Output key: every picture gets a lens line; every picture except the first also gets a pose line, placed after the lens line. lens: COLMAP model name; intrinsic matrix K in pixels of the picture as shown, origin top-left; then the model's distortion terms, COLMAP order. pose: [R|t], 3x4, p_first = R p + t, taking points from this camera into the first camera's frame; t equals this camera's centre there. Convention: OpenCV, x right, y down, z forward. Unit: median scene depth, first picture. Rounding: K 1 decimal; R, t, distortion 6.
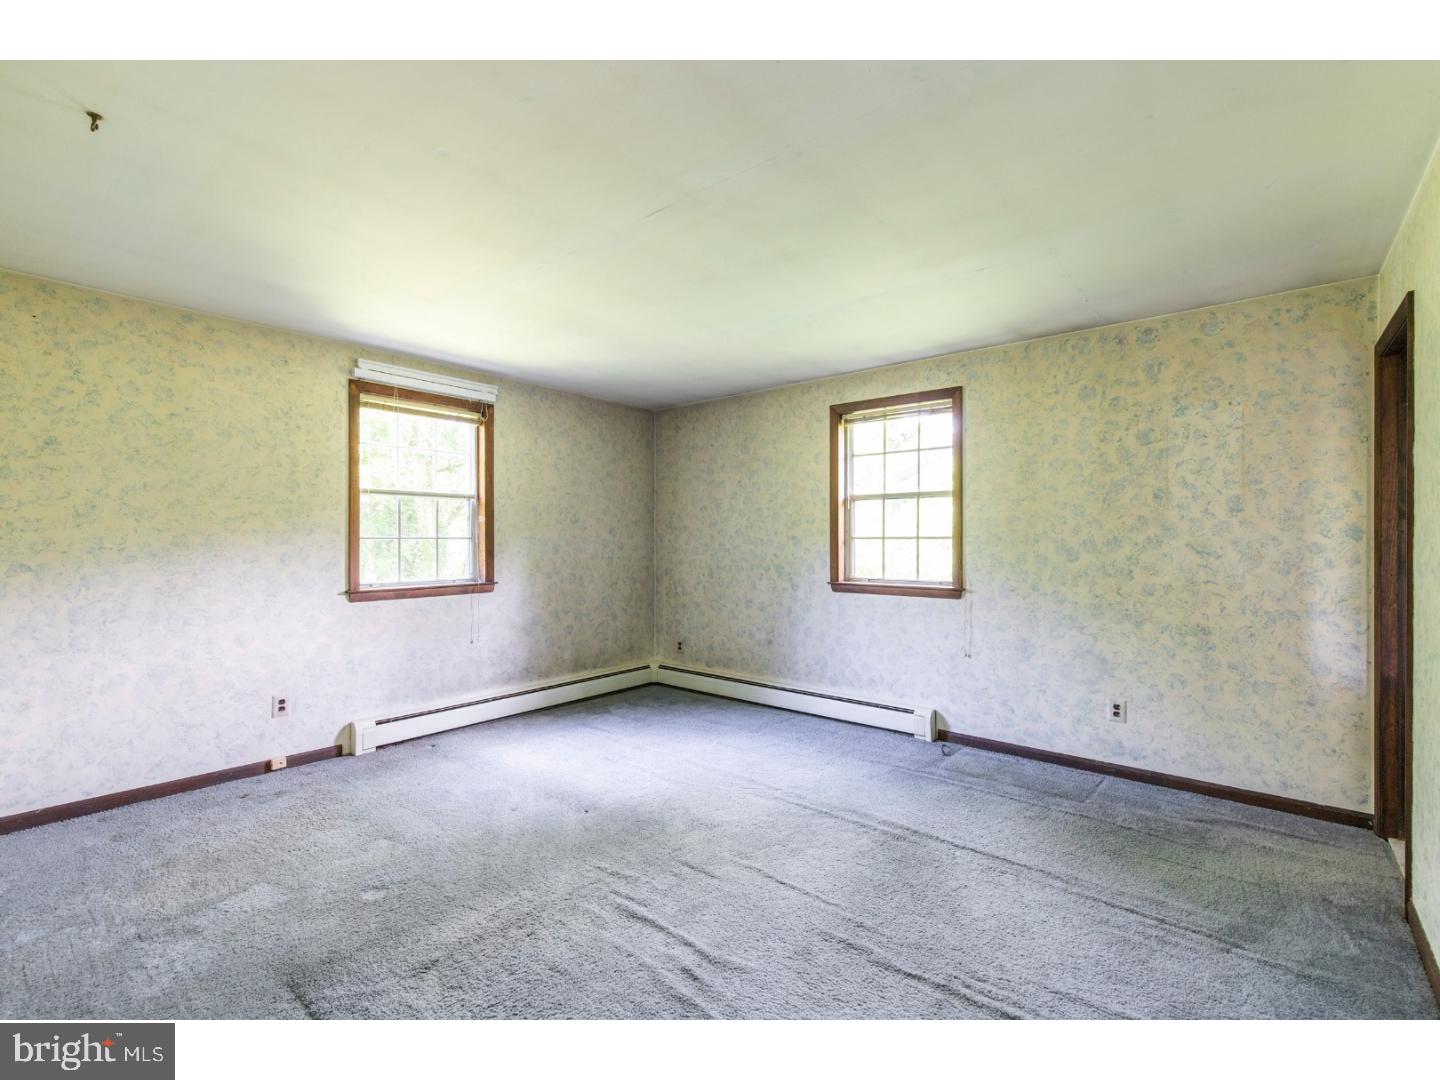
lens RADIAL K [[644.8, 0, 724.3], [0, 644.8, 546.5], [0, 0, 1]] dist [0.006728, -0.000612]
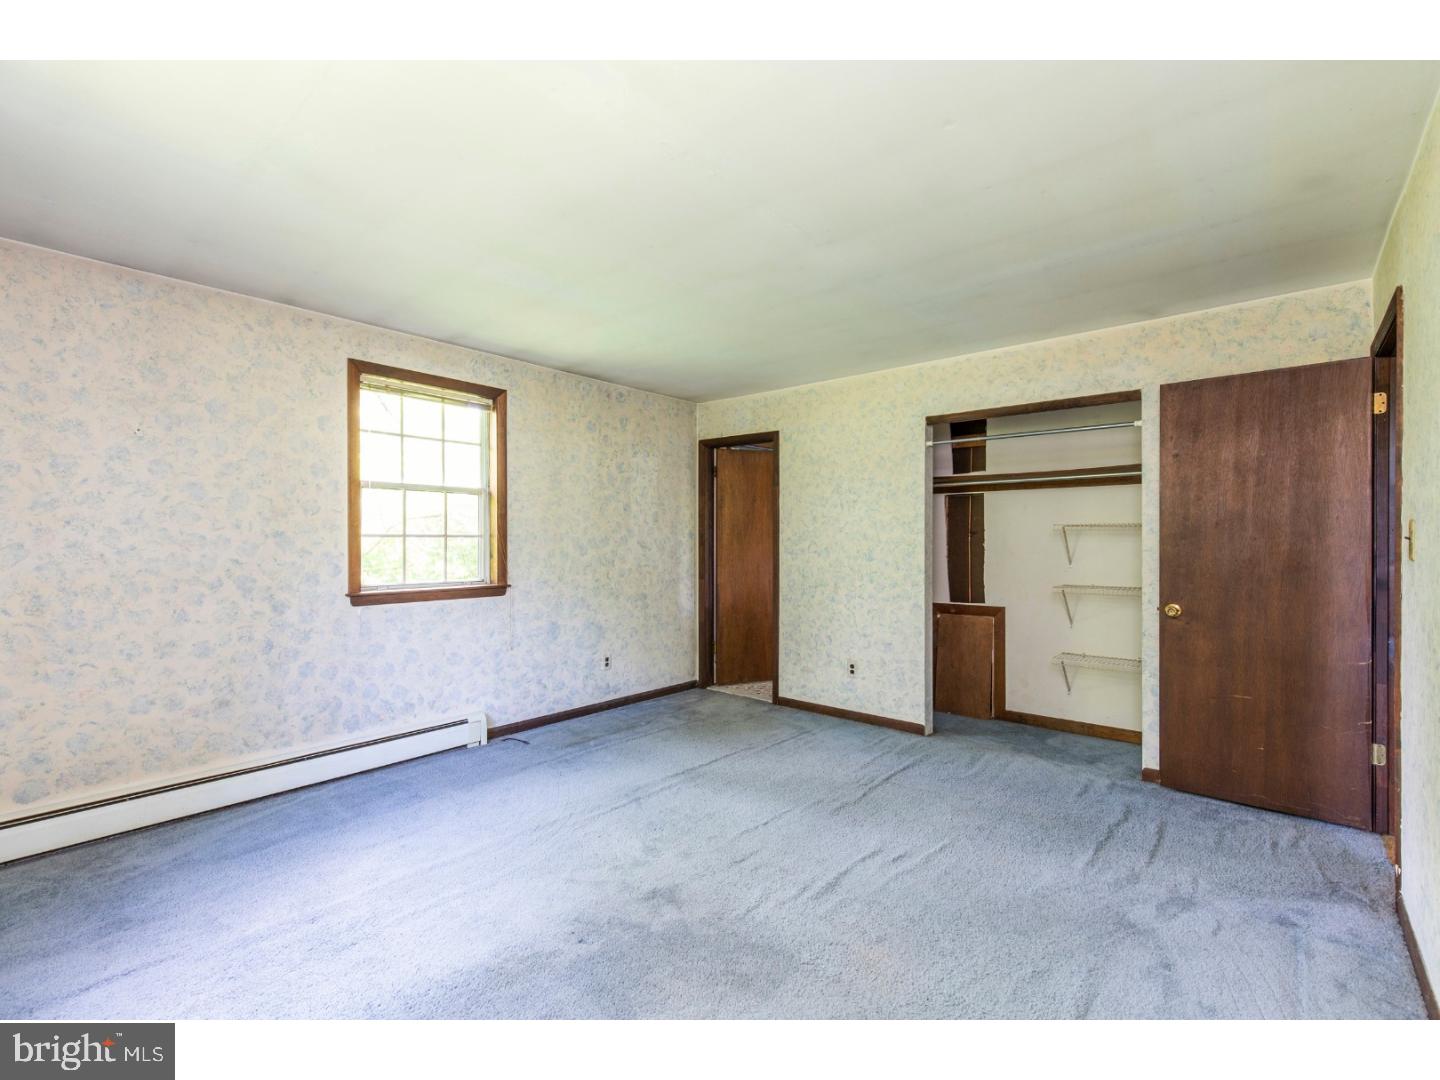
lens RADIAL K [[644.8, 0, 724.3], [0, 644.8, 546.5], [0, 0, 1]] dist [0.006728, -0.000612]
pose [[0.009279, -0.011105, 0.999895, -0.704830], [0.007102, 0.999914, 0.011040, -0.006257], [-0.999932, 0.006998, 0.009357, 0.674634]]
